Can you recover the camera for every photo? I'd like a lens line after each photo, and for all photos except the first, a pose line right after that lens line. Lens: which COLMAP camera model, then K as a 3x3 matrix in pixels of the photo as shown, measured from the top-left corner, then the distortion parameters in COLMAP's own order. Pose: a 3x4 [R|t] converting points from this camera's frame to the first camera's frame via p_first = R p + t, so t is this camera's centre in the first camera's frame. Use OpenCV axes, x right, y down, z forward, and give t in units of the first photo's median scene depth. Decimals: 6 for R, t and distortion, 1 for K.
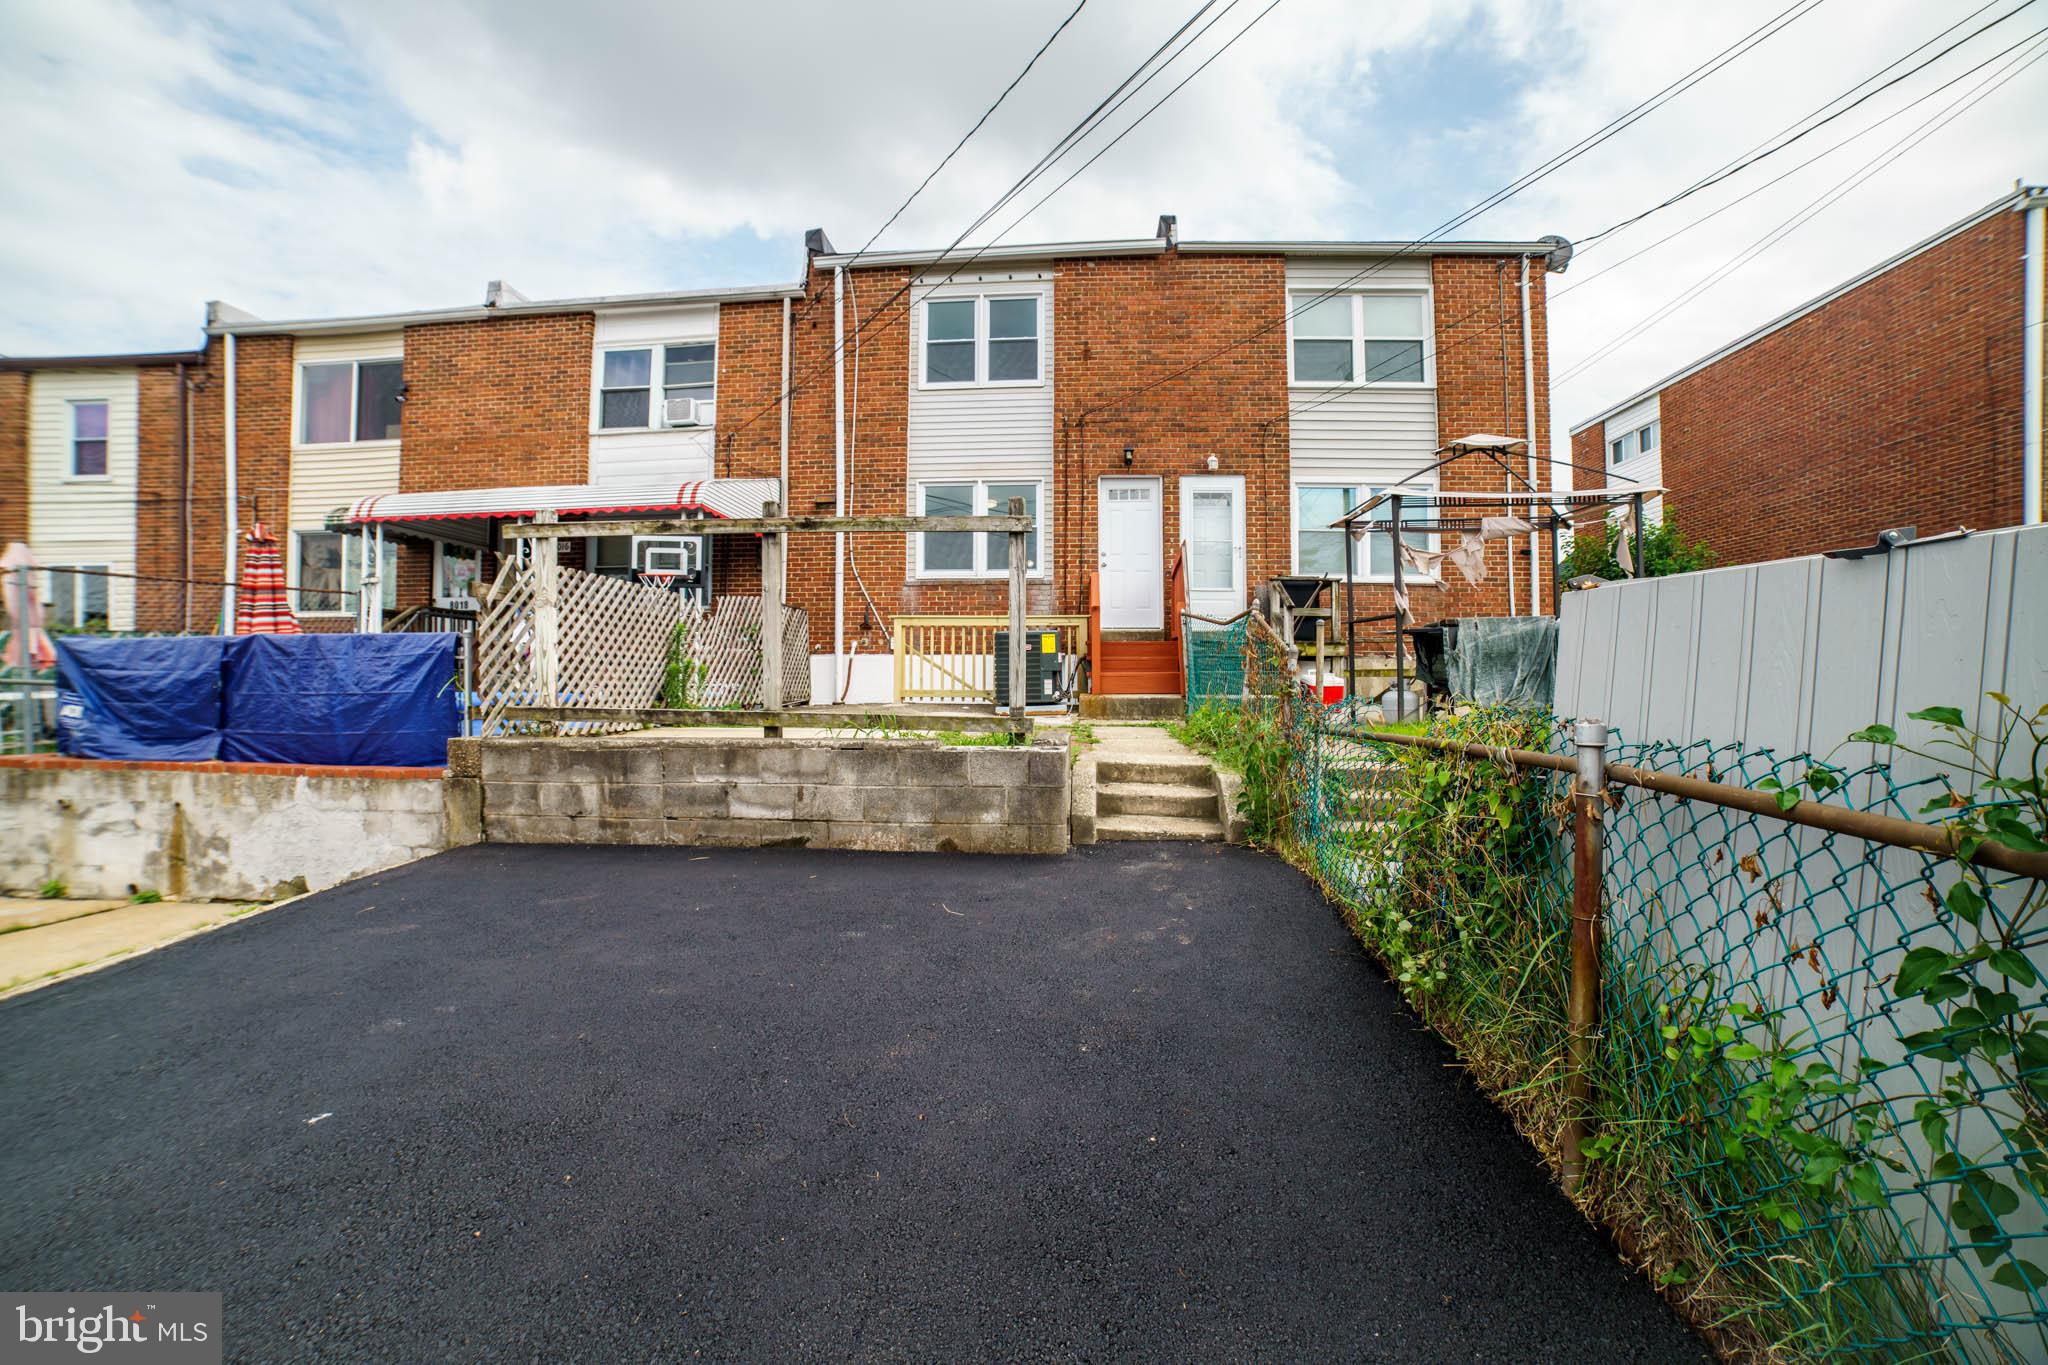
lens RADIAL K [[818.8, 0, 1028.5], [0, 818.8, 683.7], [0, 0, 1]] dist [-0.108077, 0.035784]
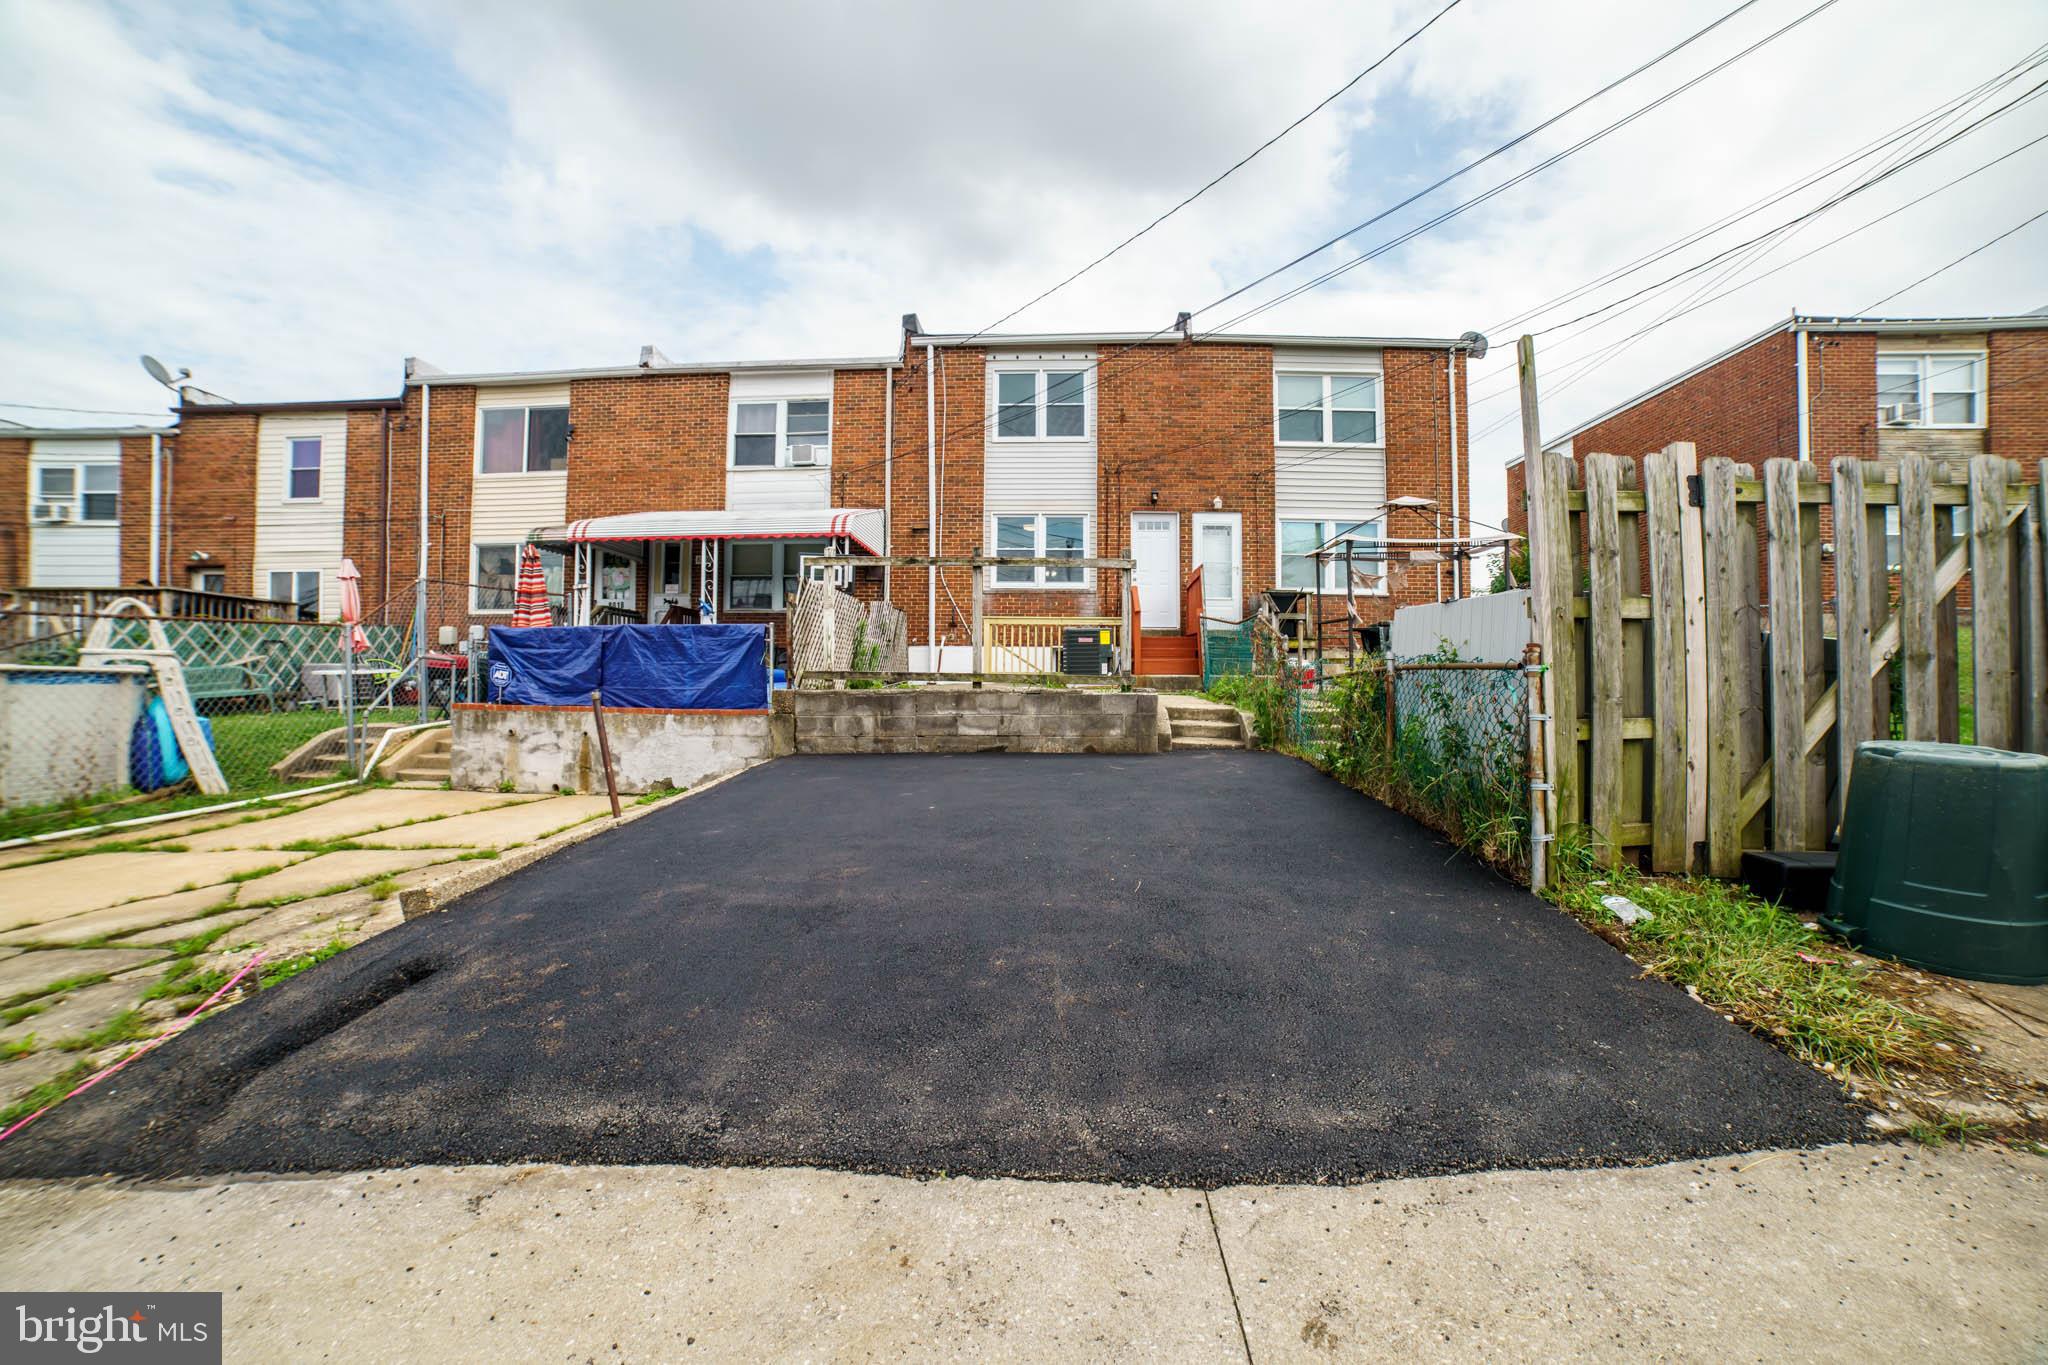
lens RADIAL K [[818.8, 0, 1028.5], [0, 818.8, 683.7], [0, 0, 1]] dist [-0.108077, 0.035784]
pose [[0.999505, 0.003853, 0.031235, -0.120140], [-0.003787, 0.999990, -0.002161, 0.026672], [-0.031244, 0.002042, 0.999510, -0.312047]]
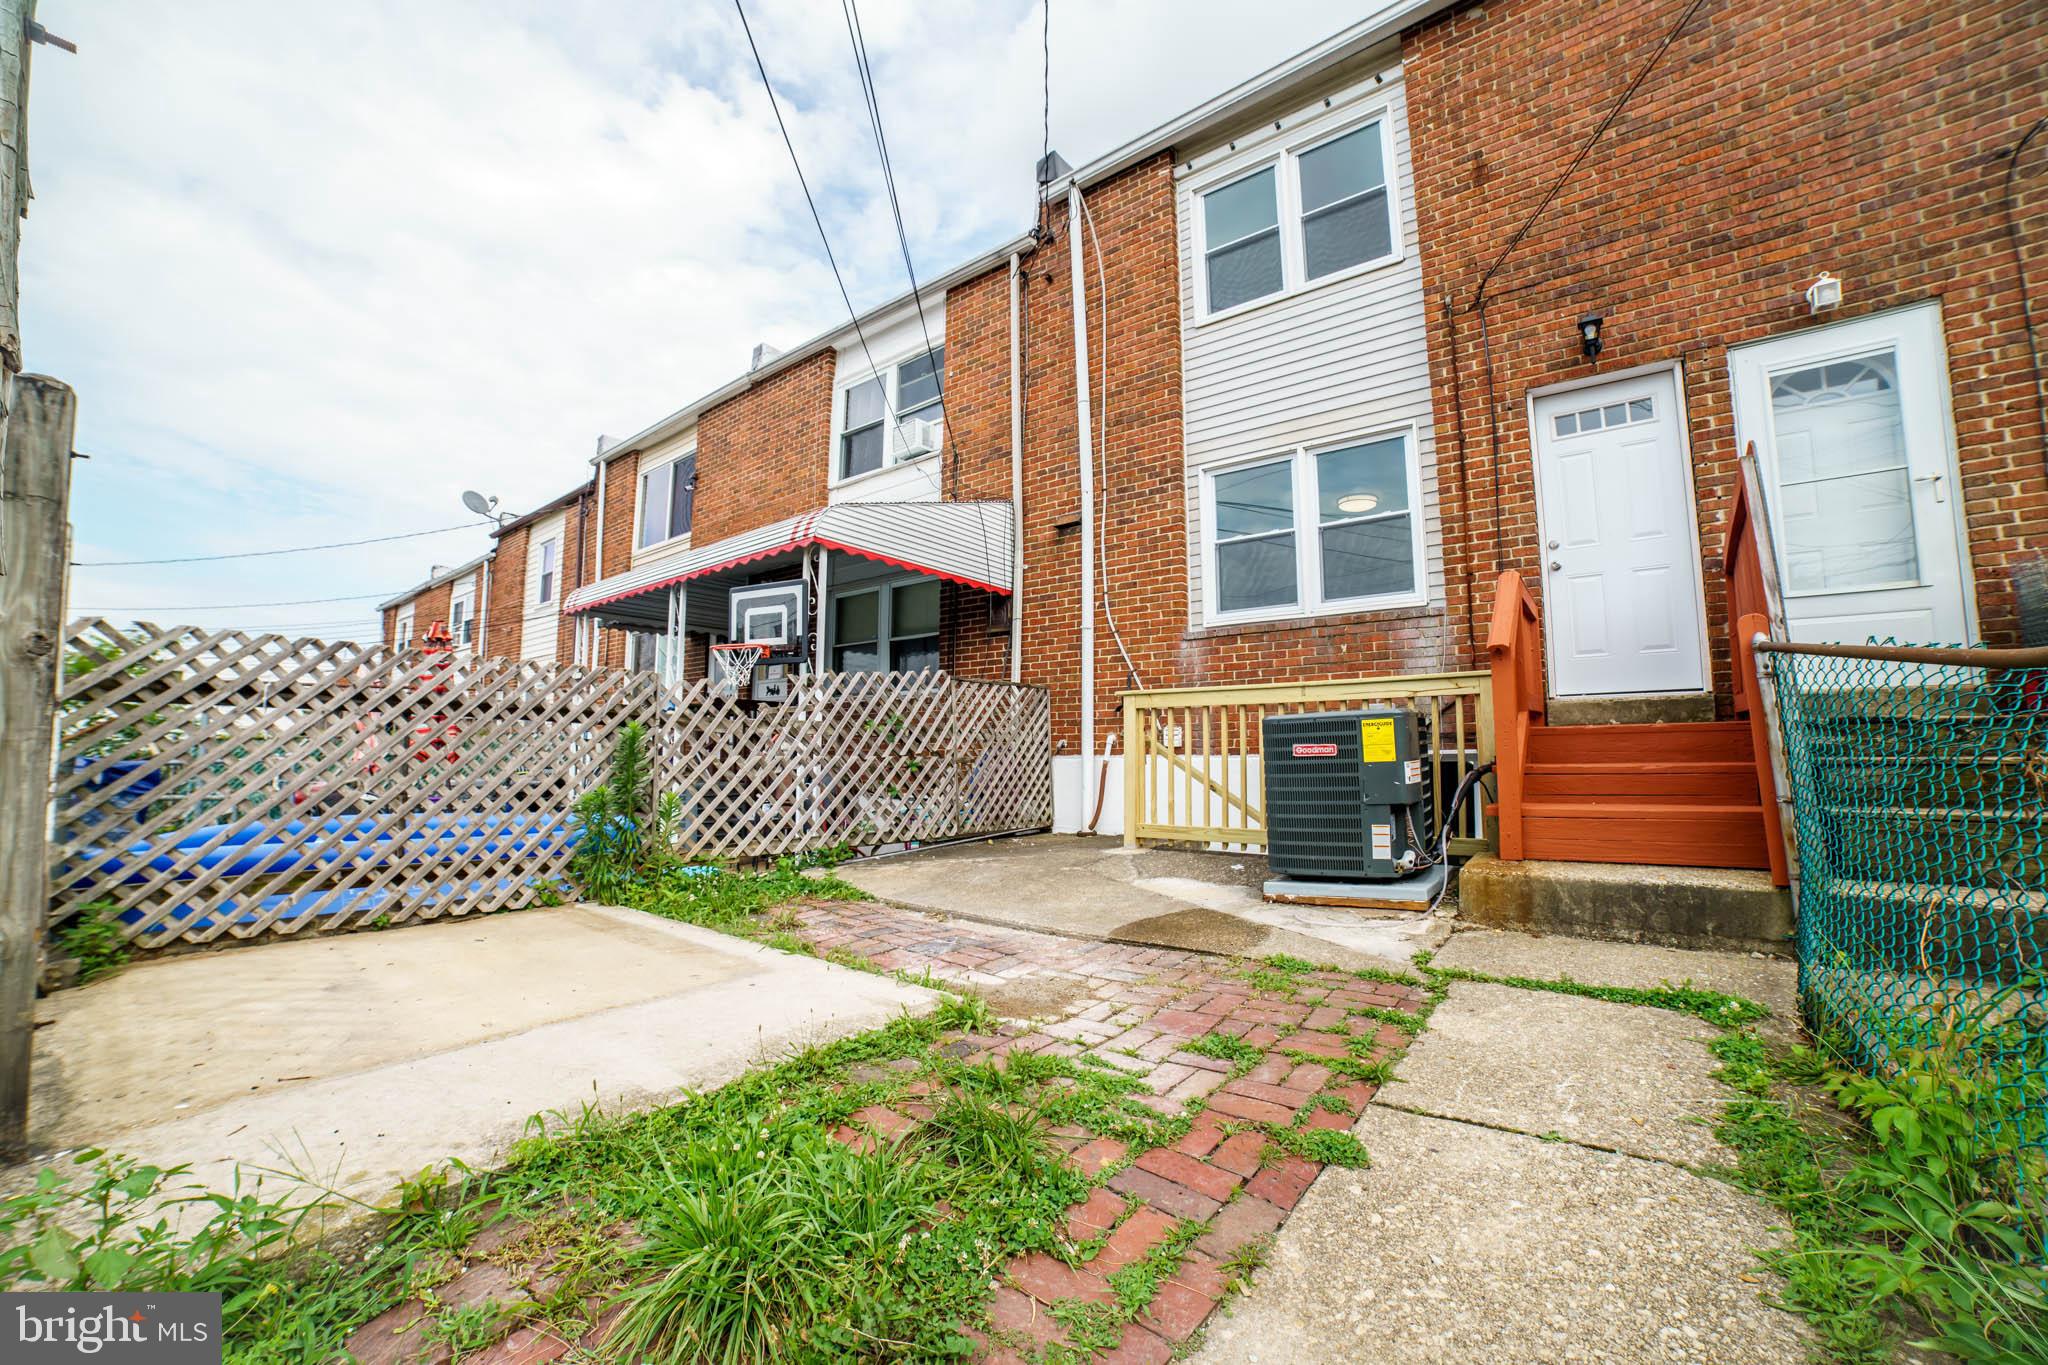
lens RADIAL K [[818.8, 0, 1028.5], [0, 818.8, 683.7], [0, 0, 1]] dist [-0.108077, 0.035784]
pose [[0.831926, -0.052403, -0.552406, 0.086001], [-0.000155, 0.995509, -0.094669, -0.031694], [0.554886, 0.078843, 0.828182, 0.447292]]
